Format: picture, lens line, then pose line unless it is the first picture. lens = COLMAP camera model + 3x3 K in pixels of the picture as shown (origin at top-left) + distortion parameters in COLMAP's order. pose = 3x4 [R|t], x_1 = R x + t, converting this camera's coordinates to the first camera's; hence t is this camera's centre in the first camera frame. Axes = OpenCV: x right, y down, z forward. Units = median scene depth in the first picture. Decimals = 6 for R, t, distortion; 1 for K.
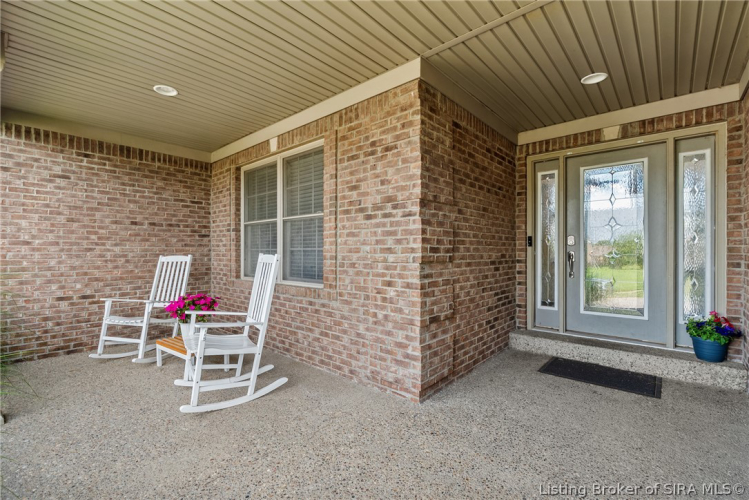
lens RADIAL K [[335.1, 0, 372.0], [0, 335.1, 253.8], [0, 0, 1]] dist [0.000173, 0.000849]
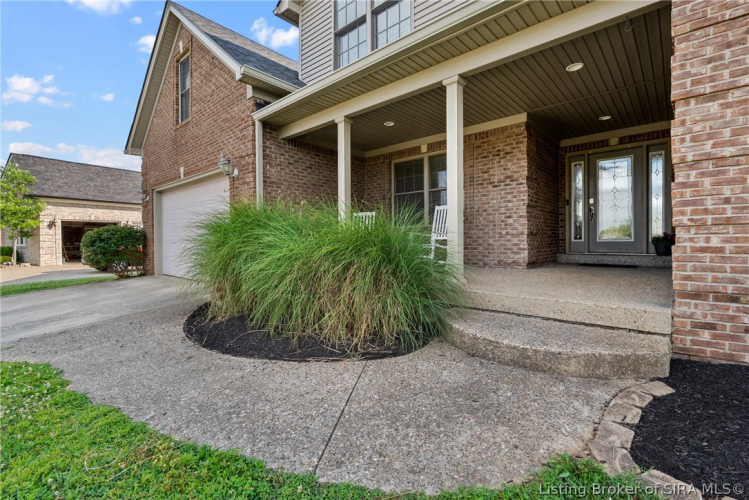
lens RADIAL K [[335.1, 0, 377.4], [0, 335.1, 242.9], [0, 0, 1]] dist [0.000173, 0.000849]
pose [[0.999967, -0.008050, -0.001438, -0.745264], [0.008061, 0.999941, 0.007253, 0.220427], [0.001379, -0.007264, 0.999973, -1.074251]]
